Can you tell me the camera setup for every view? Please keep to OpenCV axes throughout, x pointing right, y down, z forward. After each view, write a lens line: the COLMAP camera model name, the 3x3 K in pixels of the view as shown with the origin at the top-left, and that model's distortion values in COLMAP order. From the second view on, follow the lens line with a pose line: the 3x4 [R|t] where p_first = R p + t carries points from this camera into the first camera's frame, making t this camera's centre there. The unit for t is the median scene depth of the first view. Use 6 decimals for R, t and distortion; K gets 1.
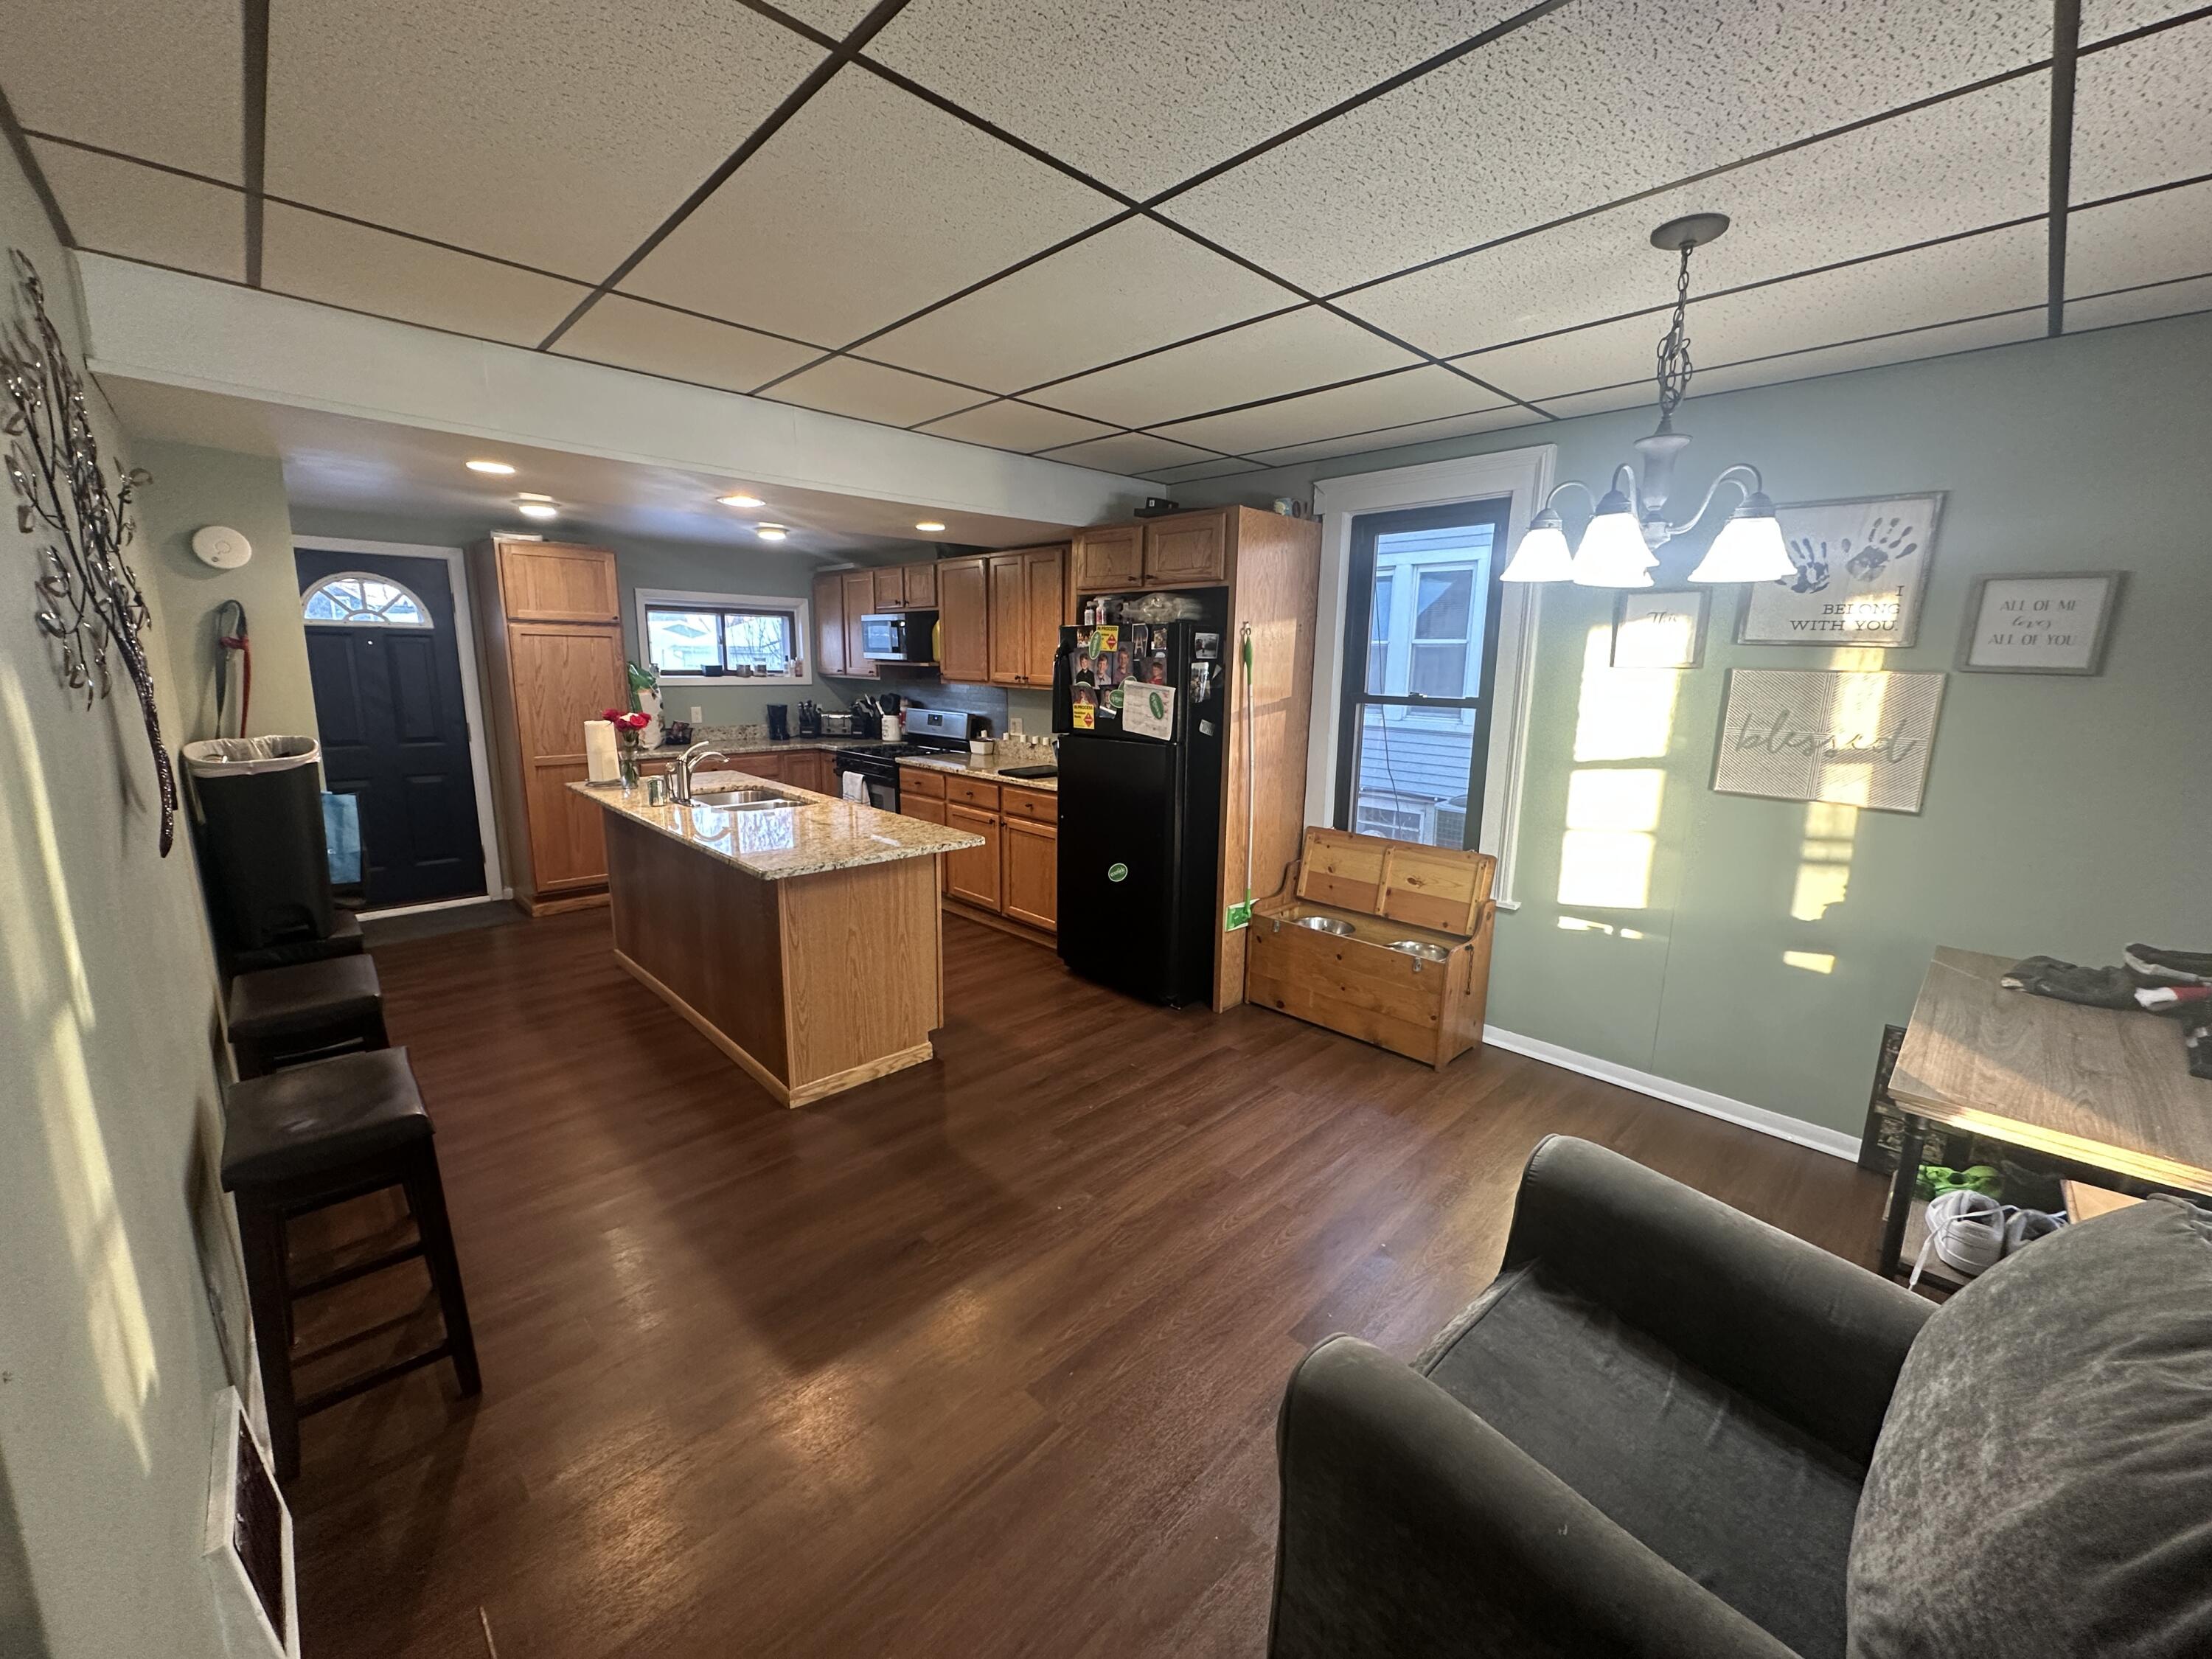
lens RADIAL K [[878.9, 0, 1110.7], [0, 878.9, 823.6], [0, 0, 1]] dist [0.002260, -0.000012]
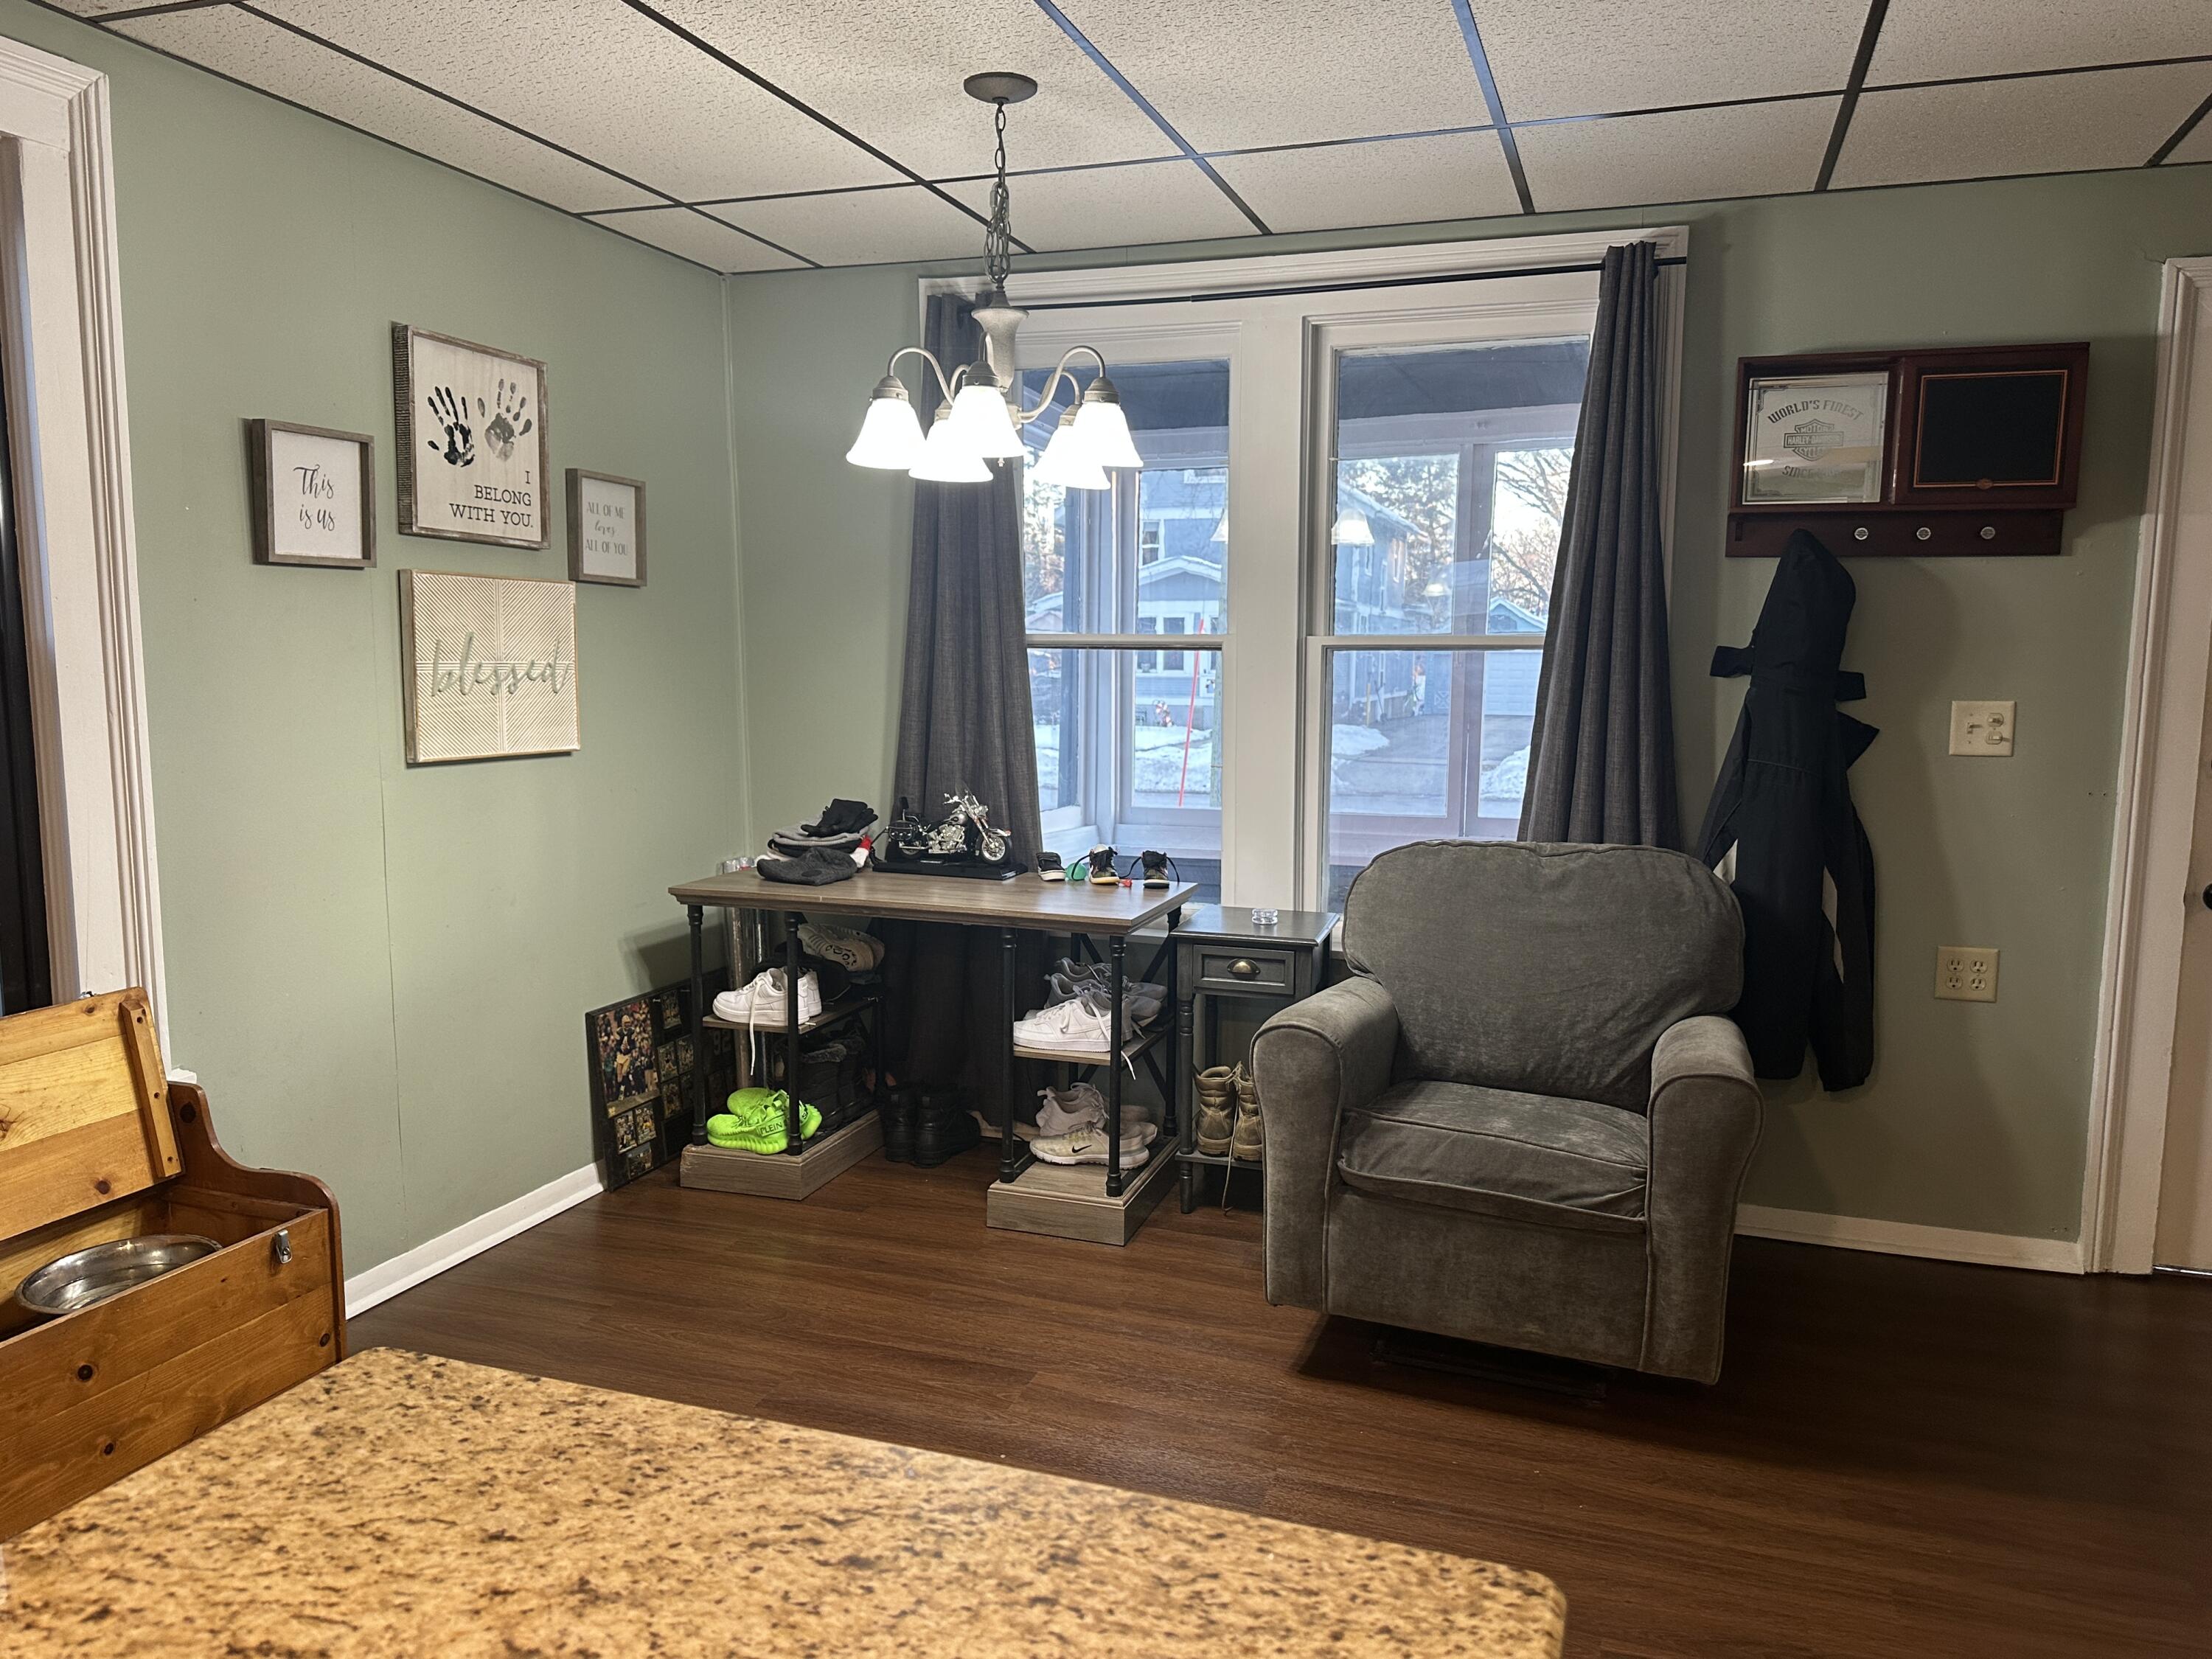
lens RADIAL K [[1562.8, 0, 1110.9], [0, 1562.8, 822.0], [0, 0, 1]] dist [0.065001, -0.016262]
pose [[-0.447313, -0.120328, 0.886246, -0.375481], [0.155231, 0.965424, 0.209428, -0.106924], [-0.880803, 0.231253, -0.413168, 0.705228]]
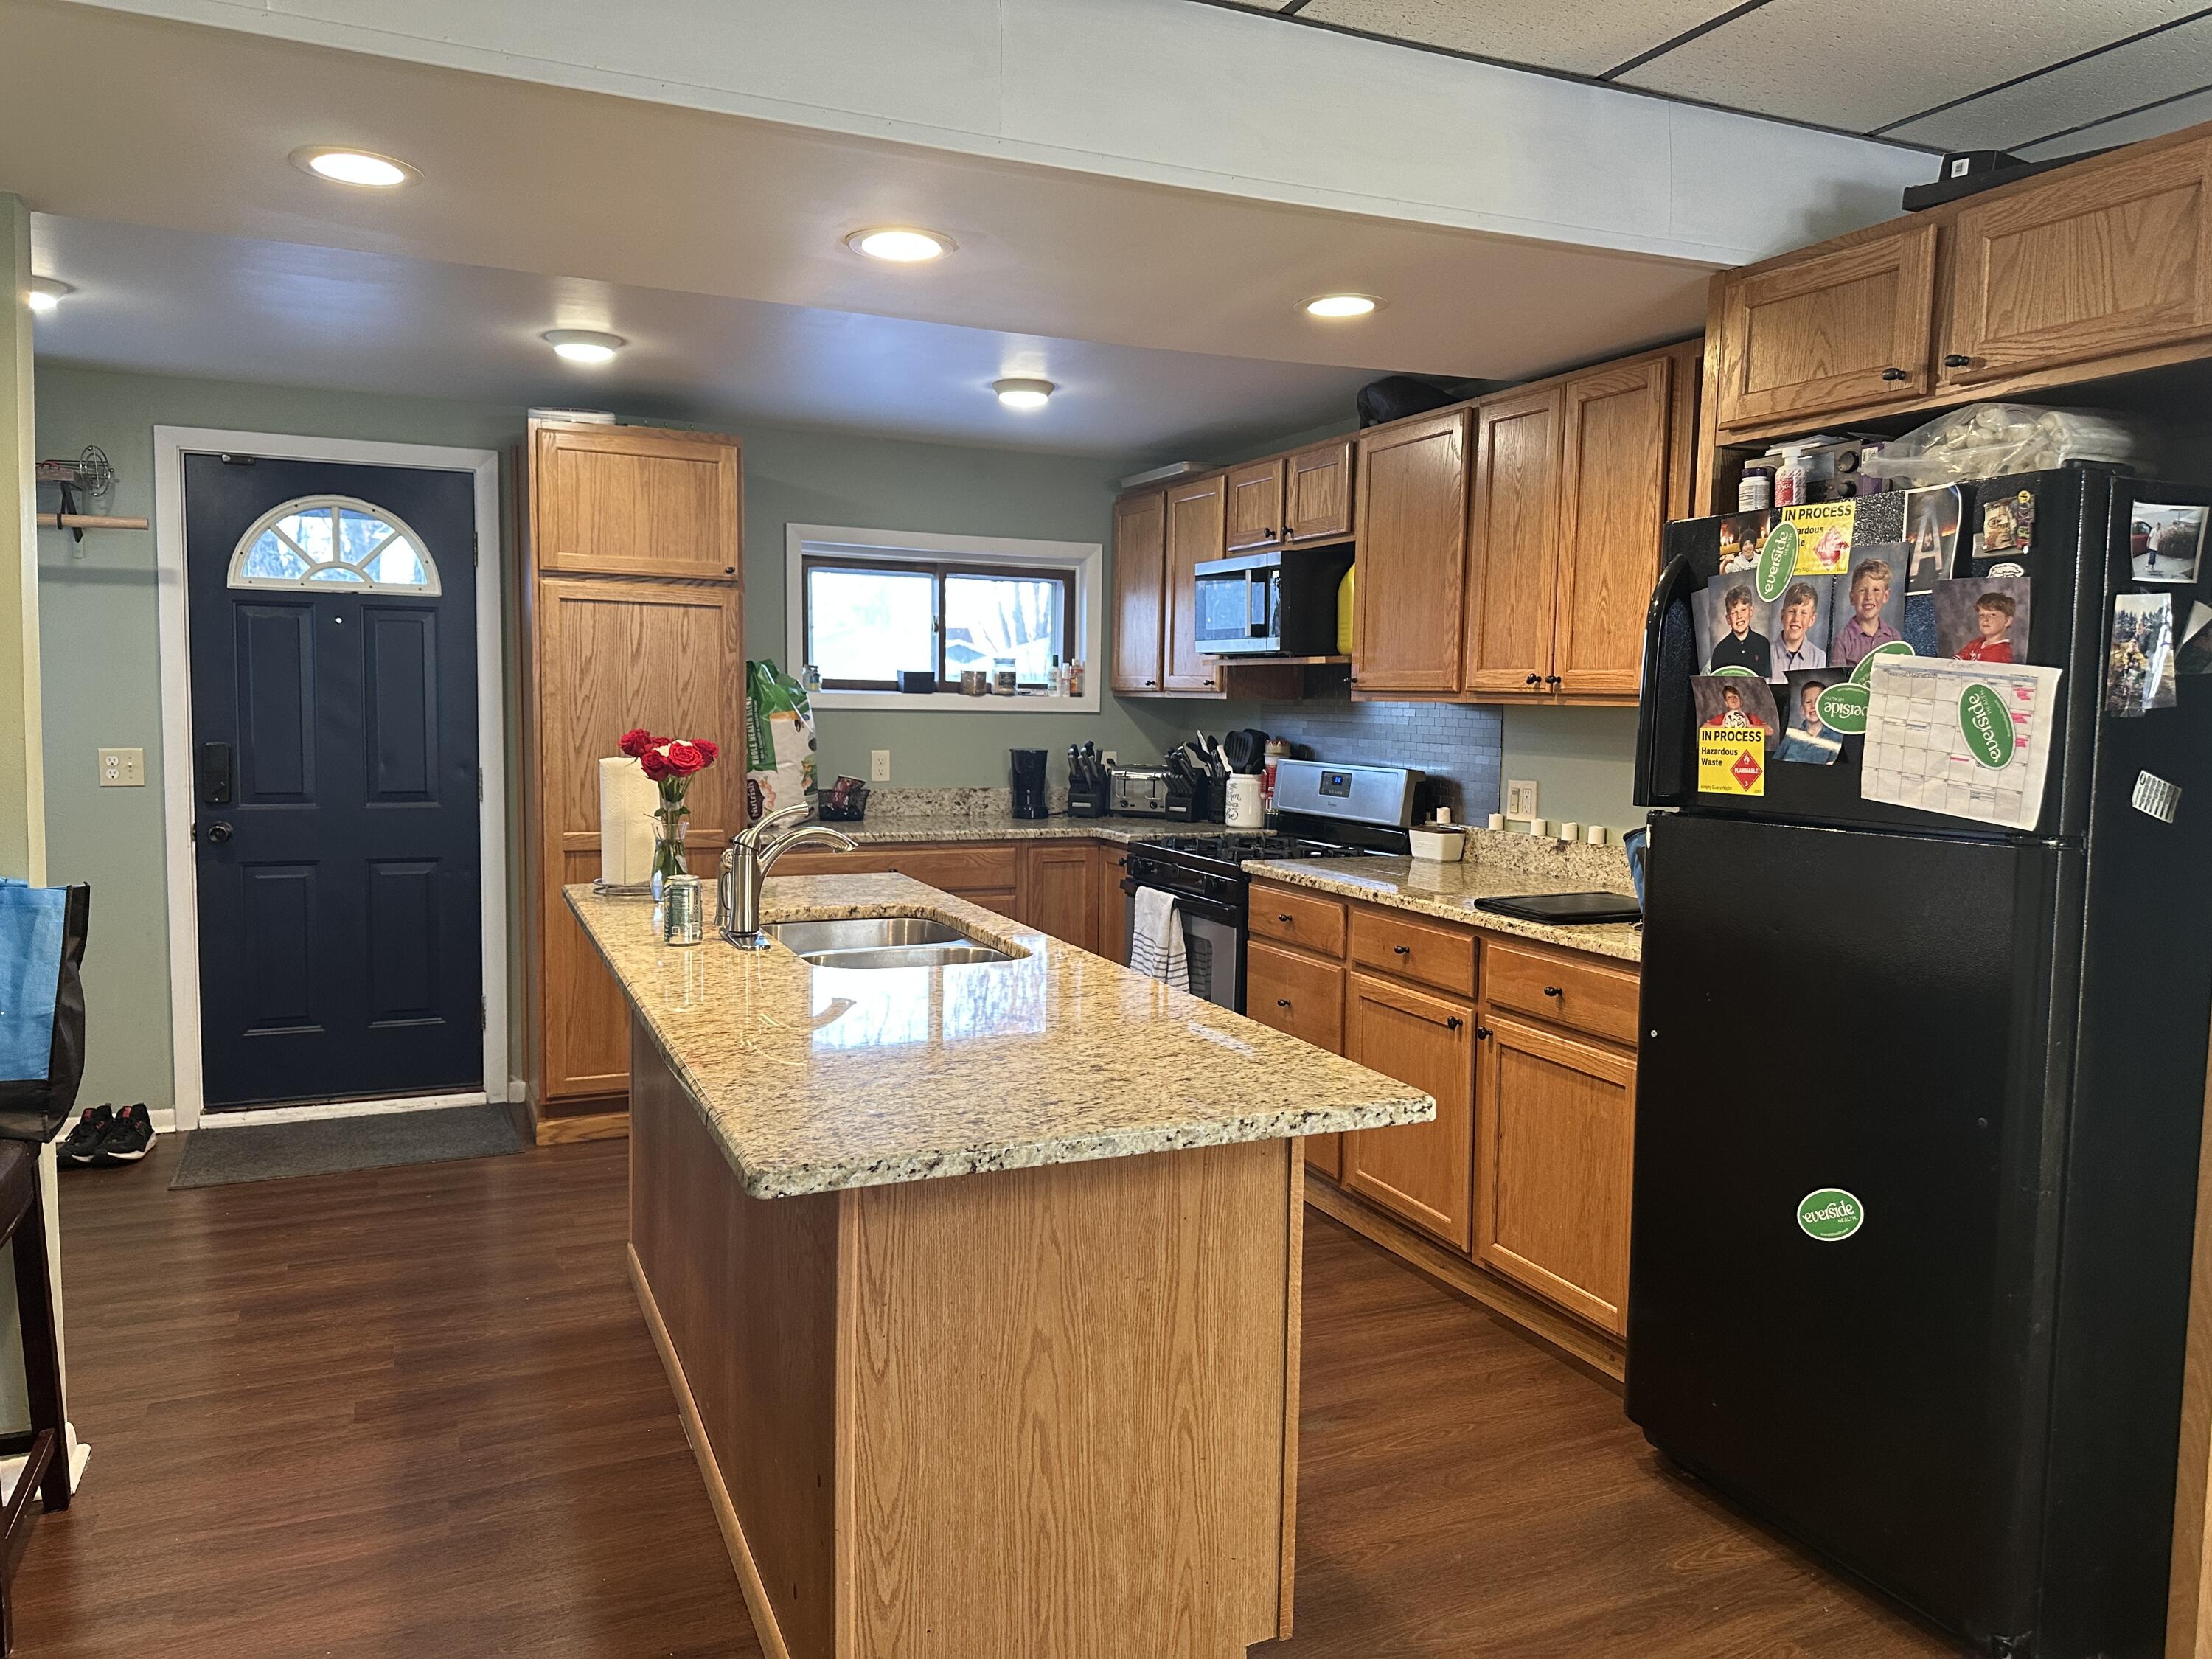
lens RADIAL K [[1562.8, 0, 1102.3], [0, 1562.8, 823.2], [0, 0, 1]] dist [0.065001, -0.016262]
pose [[0.937085, 0.028805, -0.347910, -0.042355], [-0.066234, 0.993159, -0.096171, -0.015526], [0.342760, 0.113164, 0.932582, 0.283649]]
